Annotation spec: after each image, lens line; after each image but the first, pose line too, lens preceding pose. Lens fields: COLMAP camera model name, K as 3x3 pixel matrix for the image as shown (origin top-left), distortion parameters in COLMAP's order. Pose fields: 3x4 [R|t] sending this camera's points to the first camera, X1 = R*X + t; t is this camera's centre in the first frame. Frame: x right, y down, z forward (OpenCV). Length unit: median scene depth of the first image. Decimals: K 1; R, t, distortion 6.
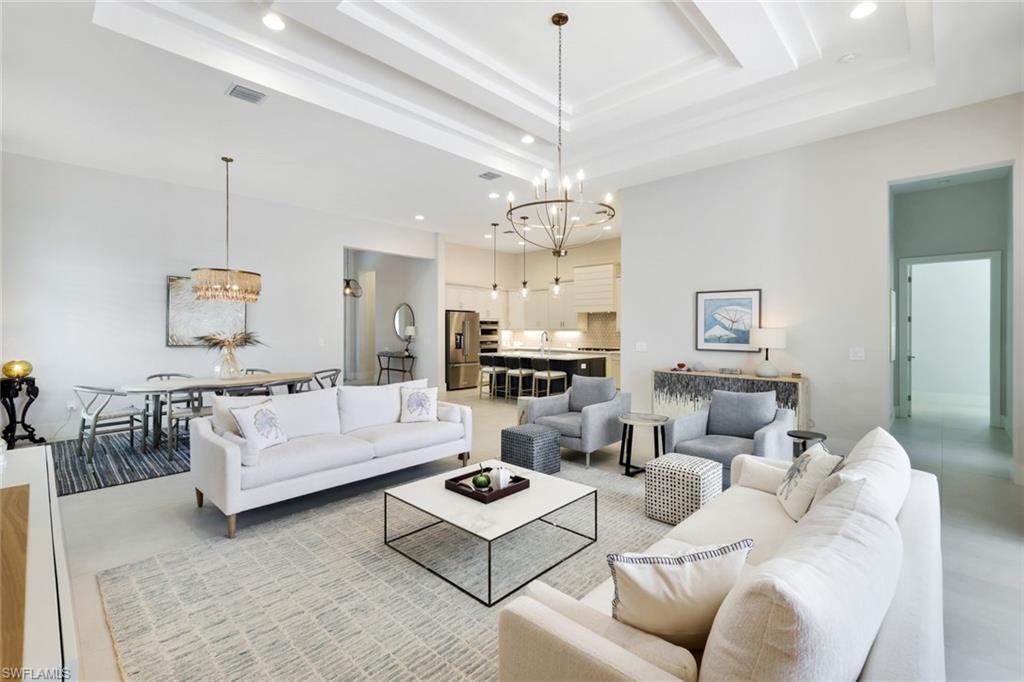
lens RADIAL K [[456.6, 0, 514.1], [0, 456.6, 326.8], [0, 0, 1]] dist [0.004745, 0.000956]
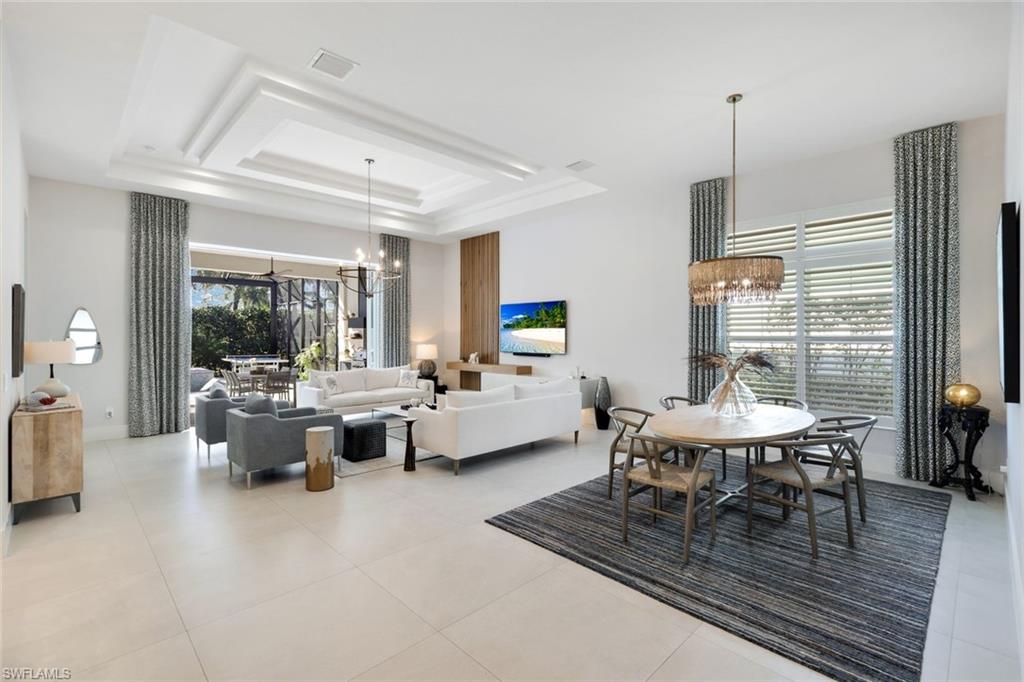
lens RADIAL K [[456.6, 0, 520.9], [0, 456.6, 340.0], [0, 0, 1]] dist [0.004745, 0.000956]
pose [[-0.999613, -0.001973, 0.027739, -0.181887], [-0.001824, 0.999984, 0.005401, -0.002050], [-0.027750, 0.005349, -0.999601, 0.951441]]
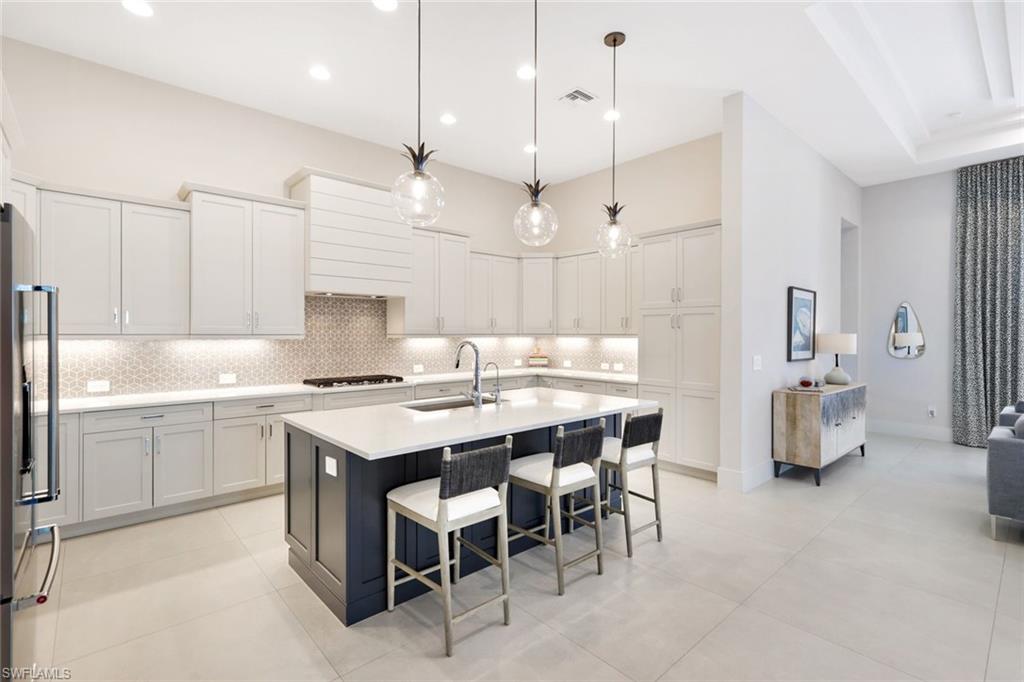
lens RADIAL K [[474.0, 0, 507.3], [0, 474.0, 336.4], [0, 0, 1]] dist [0.004255, 0.001018]
pose [[0.089894, -0.008898, 0.995912, -0.260542], [-0.006523, 0.999933, 0.009522, 0.002456], [-0.995930, -0.007352, 0.089830, 0.836859]]
